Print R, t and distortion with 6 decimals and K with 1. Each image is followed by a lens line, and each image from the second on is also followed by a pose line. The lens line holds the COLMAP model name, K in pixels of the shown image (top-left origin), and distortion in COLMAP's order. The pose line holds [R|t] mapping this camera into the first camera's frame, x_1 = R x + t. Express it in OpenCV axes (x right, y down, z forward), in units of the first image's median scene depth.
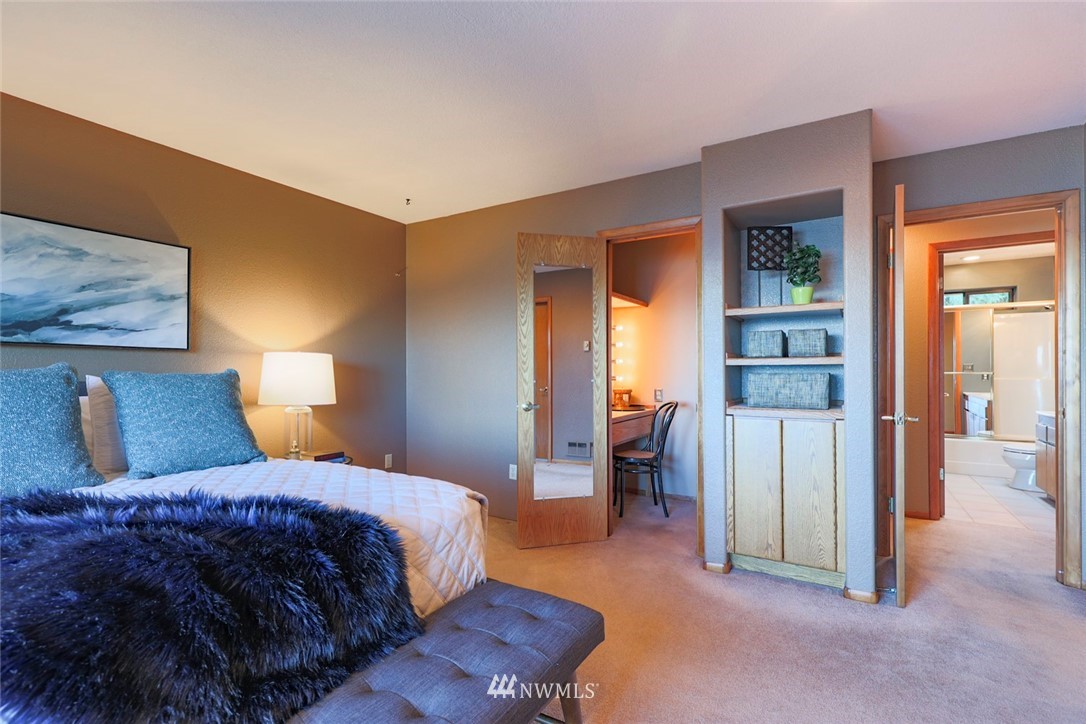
lens RADIAL K [[491.8, 0, 546.1], [0, 491.8, 365.2], [0, 0, 1]] dist [-0.000893, -0.000134]
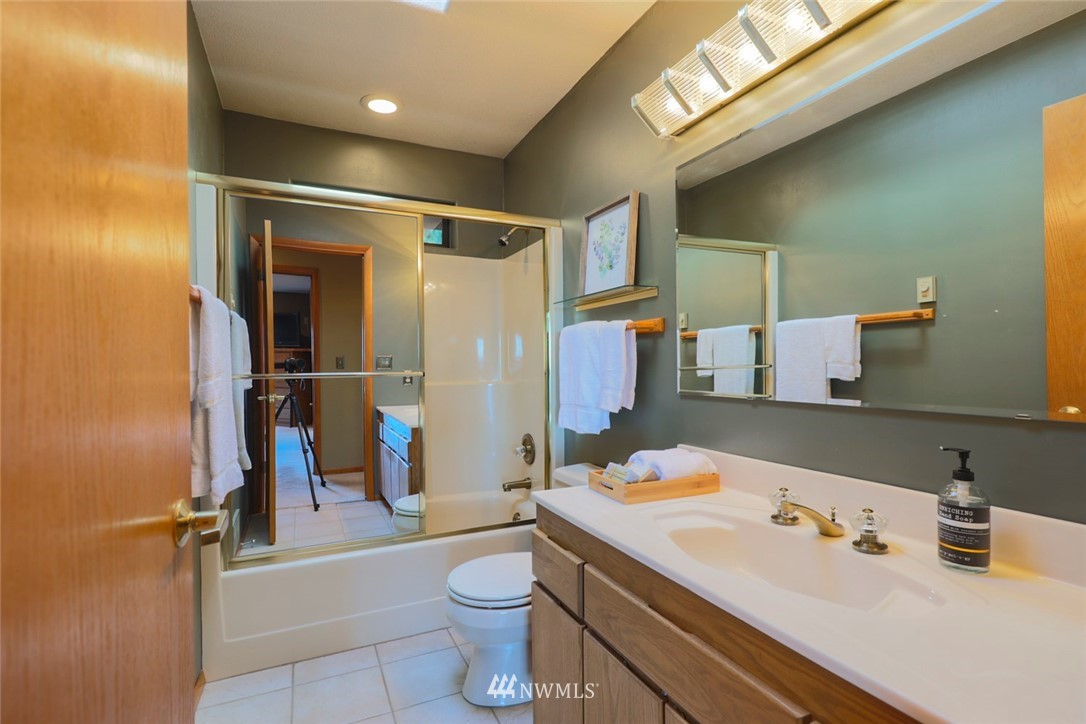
lens RADIAL K [[512.3, 0, 543.3], [0, 512.3, 365.9], [0, 0, 1]] dist [-0.002342, -0.000082]
pose [[0.543395, -0.004256, 0.839466, 0.478296], [-0.000334, 0.999986, 0.005286, 0.006002], [-0.839477, -0.003153, 0.543386, 0.541997]]
